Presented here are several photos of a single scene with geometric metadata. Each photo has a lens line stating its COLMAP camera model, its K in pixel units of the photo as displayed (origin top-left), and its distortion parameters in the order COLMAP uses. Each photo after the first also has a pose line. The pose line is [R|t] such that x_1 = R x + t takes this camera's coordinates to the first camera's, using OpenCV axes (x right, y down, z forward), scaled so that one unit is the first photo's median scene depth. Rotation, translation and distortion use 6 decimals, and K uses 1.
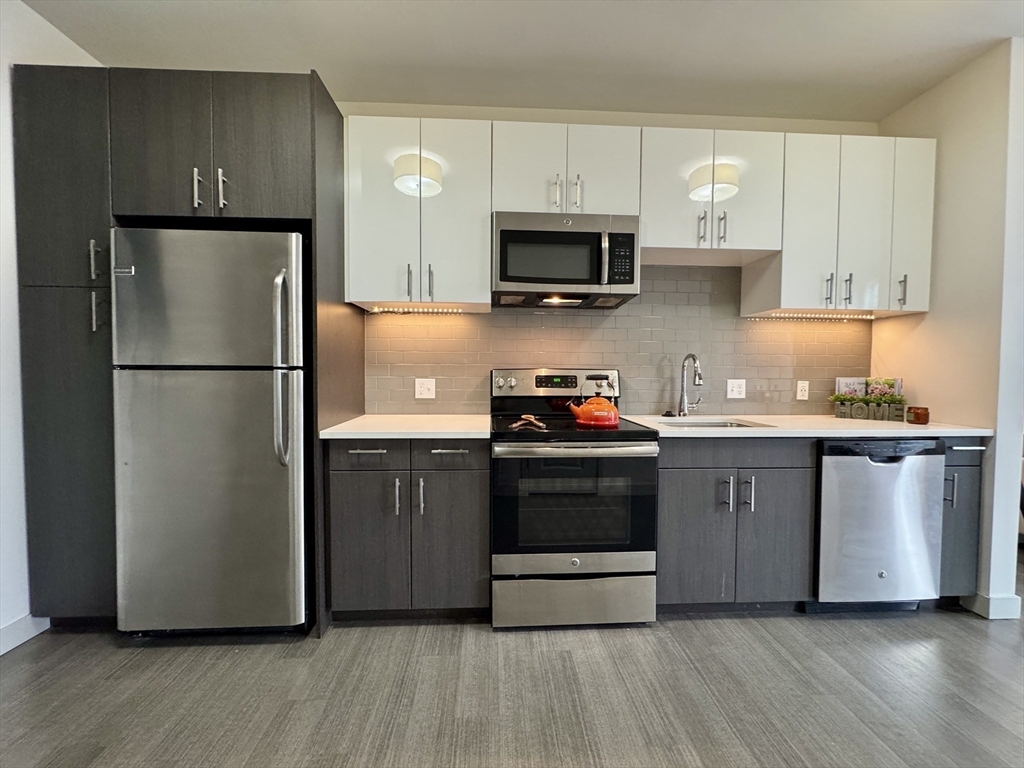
lens RADIAL K [[409.8, 0, 512.0], [0, 409.8, 384.0], [0, 0, 1]] dist [0.000398, 0.000210]
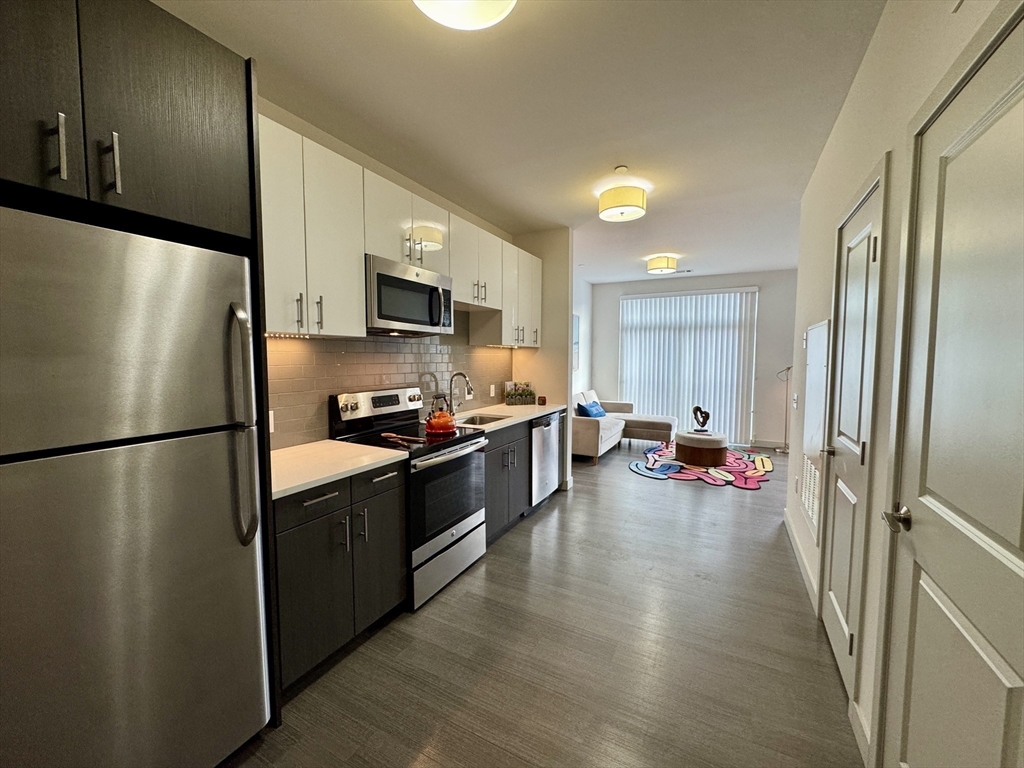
lens RADIAL K [[409.8, 0, 512.0], [0, 409.8, 384.0], [0, 0, 1]] dist [0.000398, 0.000210]
pose [[0.515306, -0.063389, 0.854659, -0.772358], [0.029043, 0.997980, 0.056508, -0.120906], [-0.856514, -0.004297, 0.516106, 0.105454]]
